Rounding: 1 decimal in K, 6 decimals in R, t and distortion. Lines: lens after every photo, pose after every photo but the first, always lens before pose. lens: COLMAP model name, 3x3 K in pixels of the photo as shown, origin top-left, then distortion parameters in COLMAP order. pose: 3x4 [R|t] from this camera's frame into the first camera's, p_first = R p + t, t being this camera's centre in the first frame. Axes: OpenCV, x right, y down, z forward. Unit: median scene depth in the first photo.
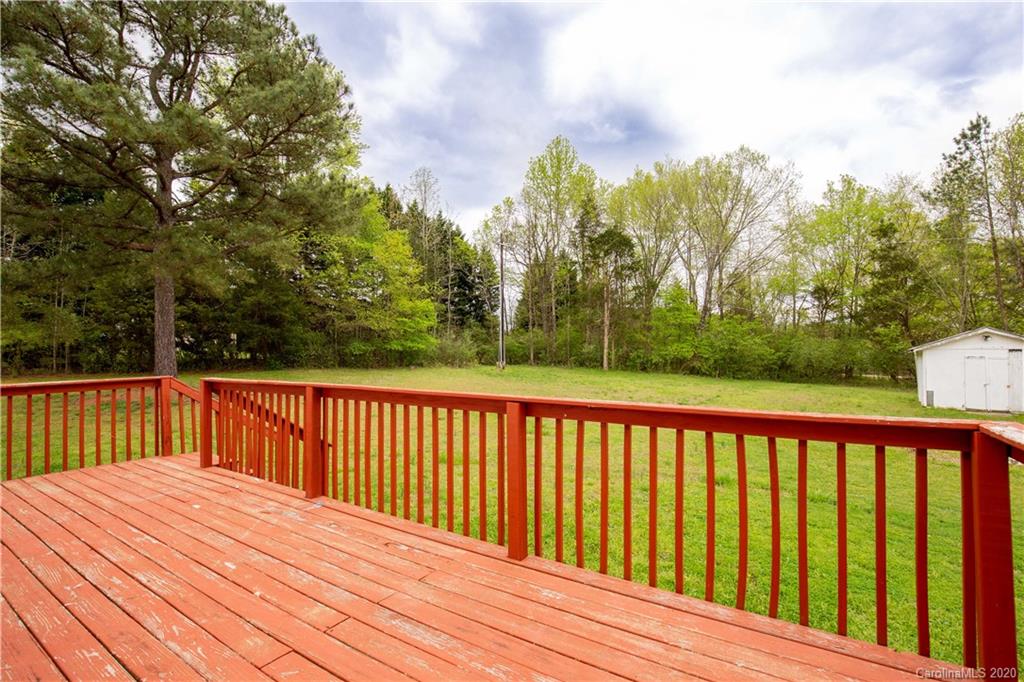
lens RADIAL K [[463.0, 0, 513.3], [0, 463.0, 347.0], [0, 0, 1]] dist [0.005062, -0.002482]
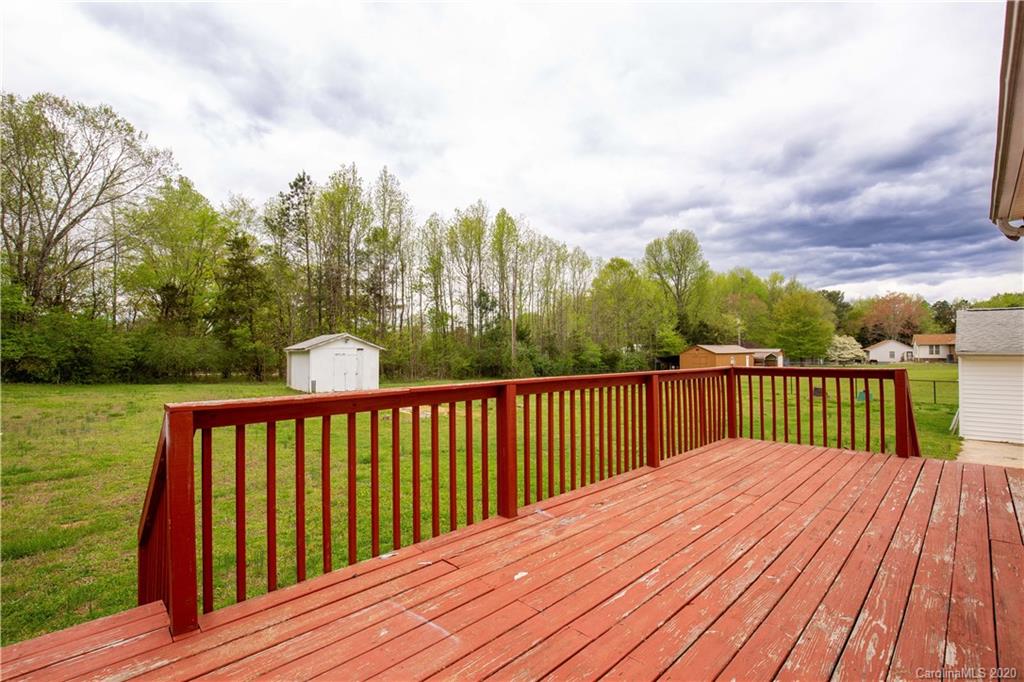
lens RADIAL K [[463.0, 0, 512.4], [0, 463.0, 343.0], [0, 0, 1]] dist [0.005062, -0.002482]
pose [[0.192807, 0.013460, 0.981144, -1.486186], [-0.026302, 0.999618, -0.008544, 0.024501], [-0.980884, -0.024159, 0.193087, 0.998147]]
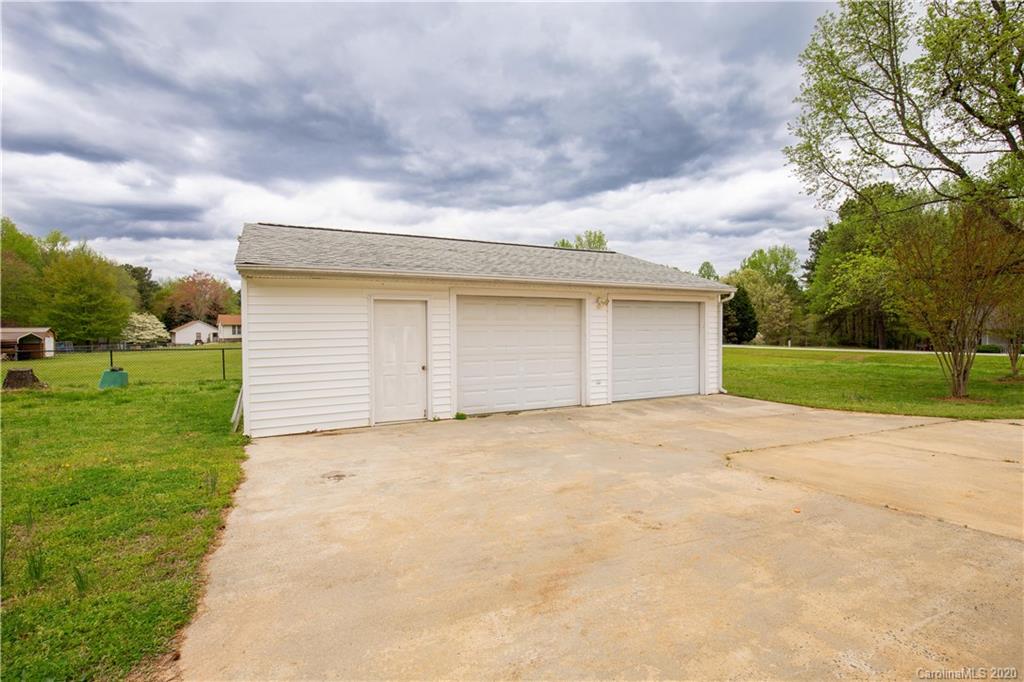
lens RADIAL K [[463.0, 0, 514.5], [0, 463.0, 338.8], [0, 0, 1]] dist [0.005062, -0.002482]
pose [[-0.880723, 0.003856, 0.473617, -1.345299], [-0.003625, 0.999883, -0.014882, 0.039083], [-0.473619, -0.014823, -0.880605, 0.903840]]
